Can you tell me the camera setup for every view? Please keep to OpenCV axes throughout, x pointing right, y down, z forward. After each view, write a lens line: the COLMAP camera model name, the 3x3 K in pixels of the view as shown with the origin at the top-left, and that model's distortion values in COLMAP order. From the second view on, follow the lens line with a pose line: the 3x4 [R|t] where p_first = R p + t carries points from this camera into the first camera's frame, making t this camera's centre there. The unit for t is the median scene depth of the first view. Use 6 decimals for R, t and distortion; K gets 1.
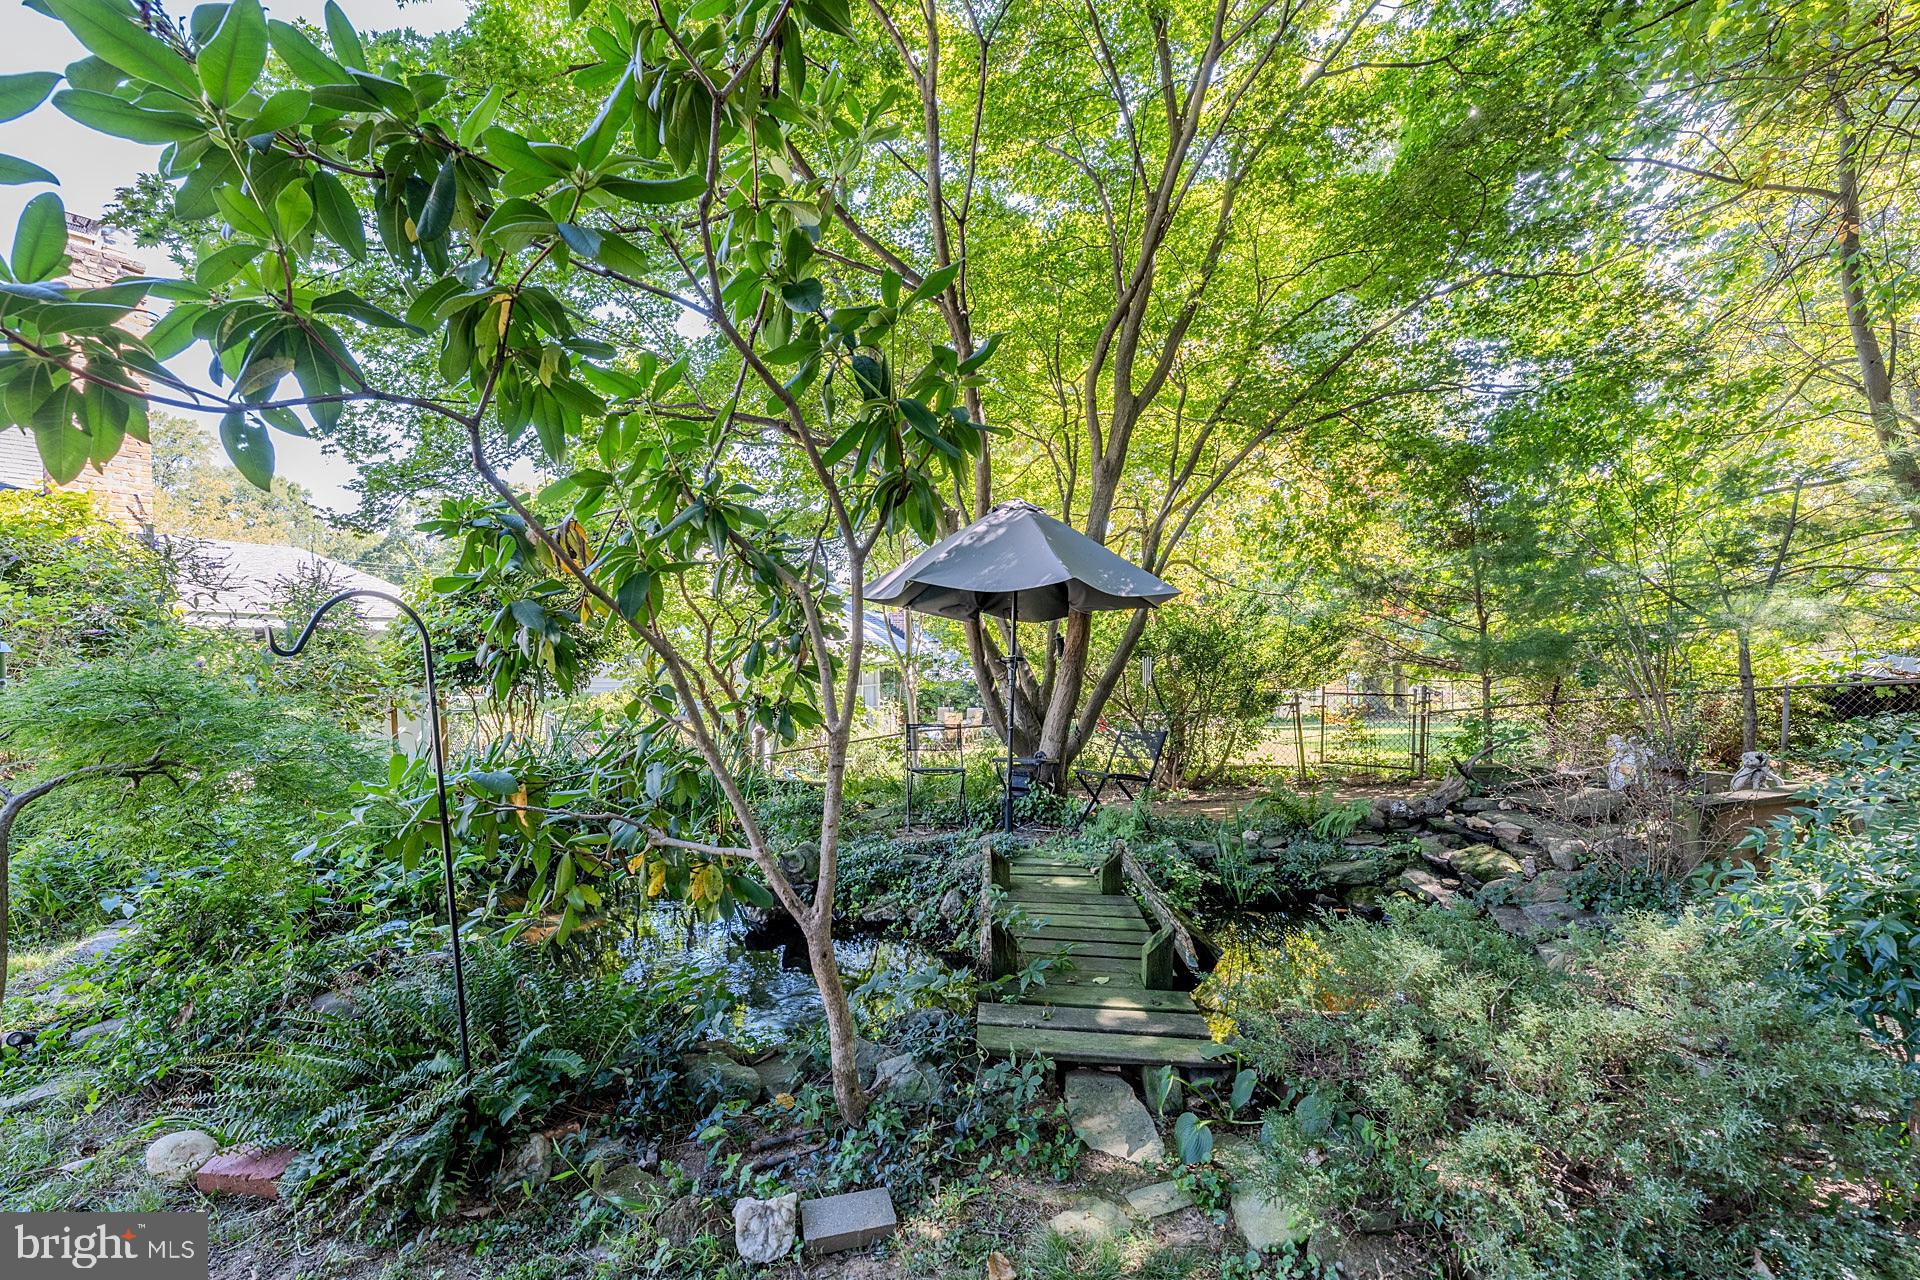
lens RADIAL K [[783.4, 0, 929.8], [0, 783.4, 646.4], [0, 0, 1]] dist [0.000323, 0.000035]
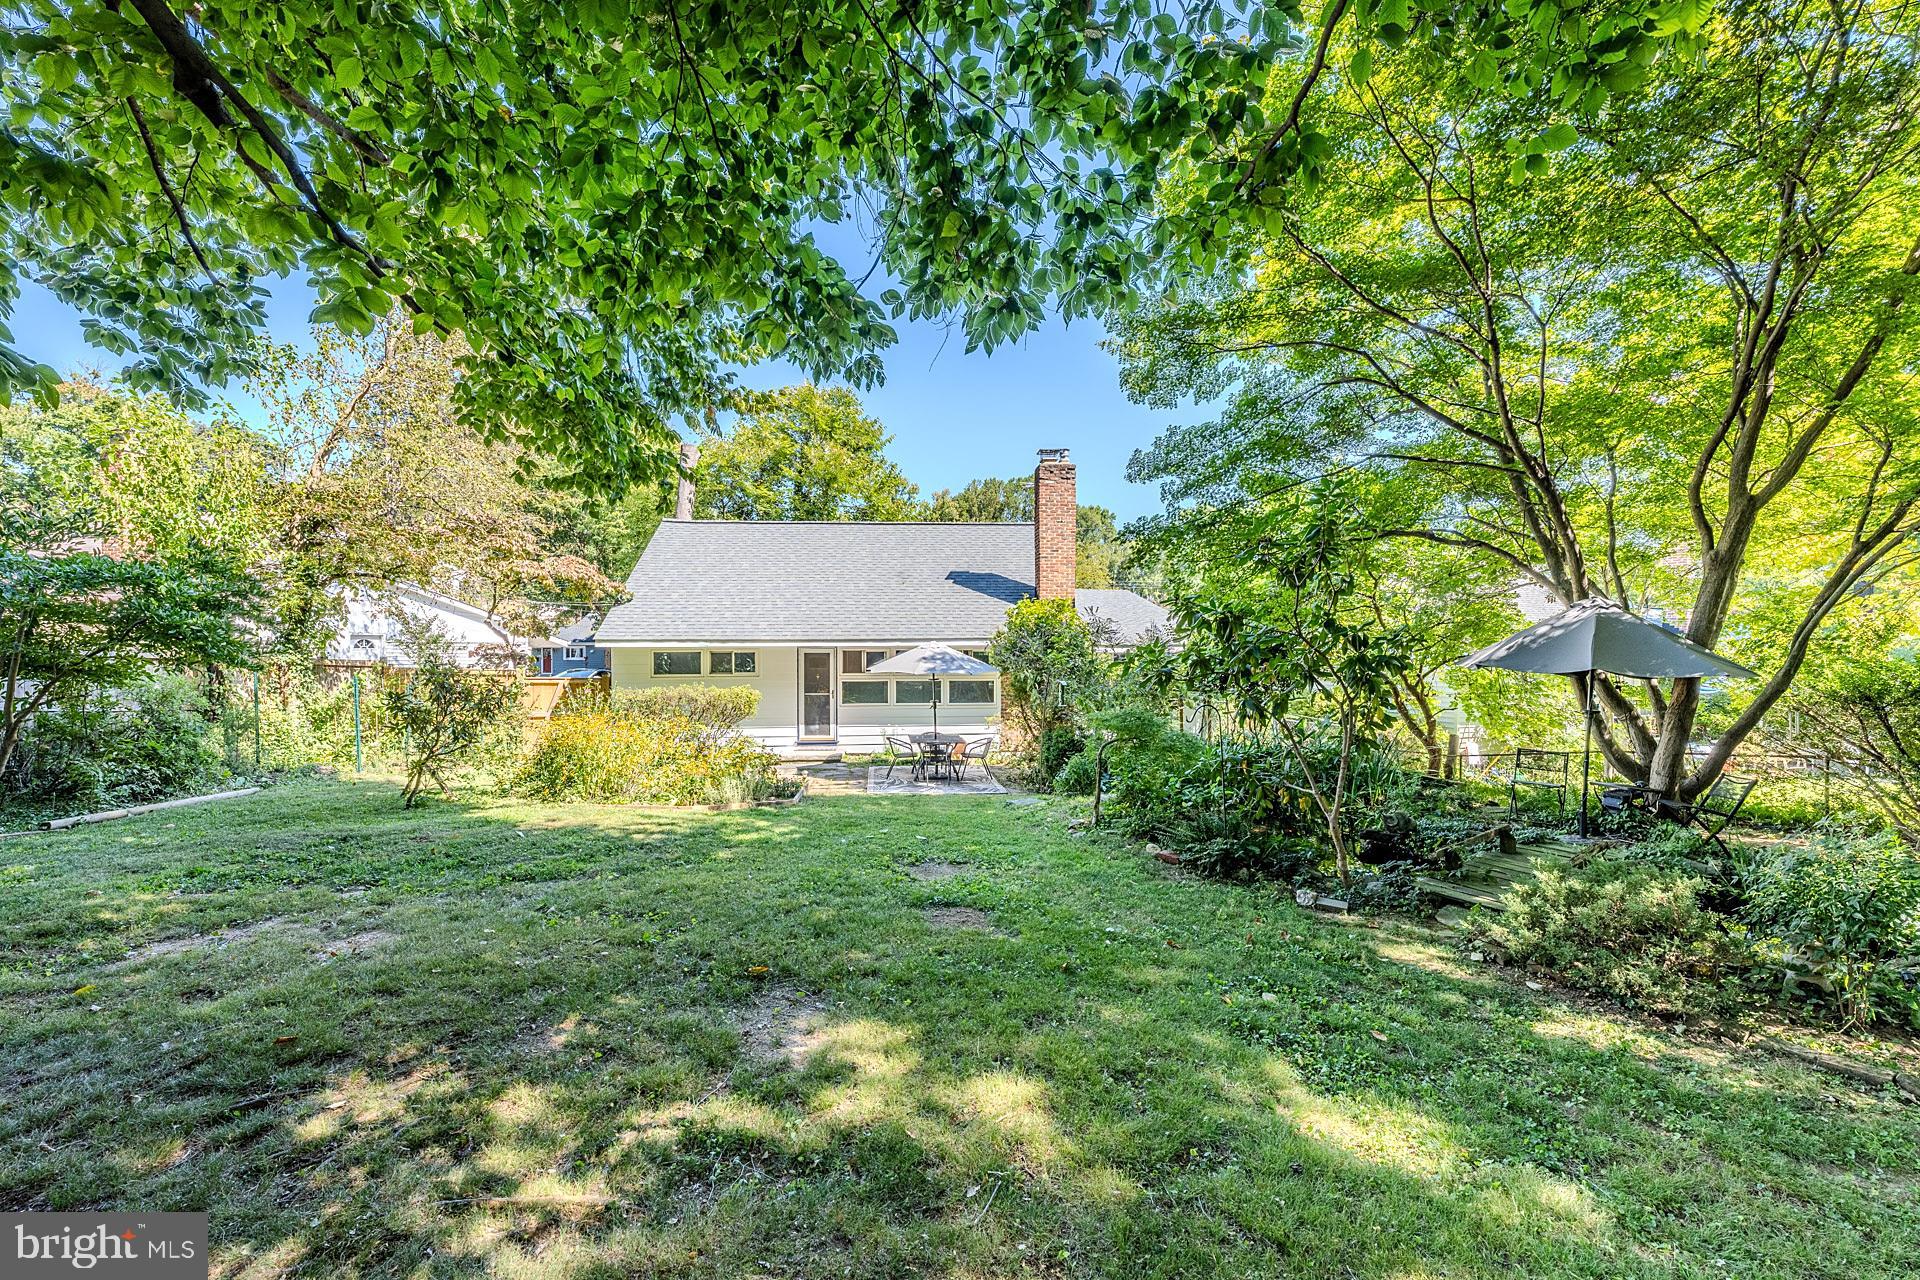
lens RADIAL K [[783.4, 0, 929.8], [0, 783.4, 646.4], [0, 0, 1]] dist [0.000323, 0.000035]
pose [[0.622496, 0.021658, -0.782323, 0.419151], [0.010871, 0.999281, 0.036314, -0.148320], [0.782547, -0.031111, 0.621813, -0.701993]]
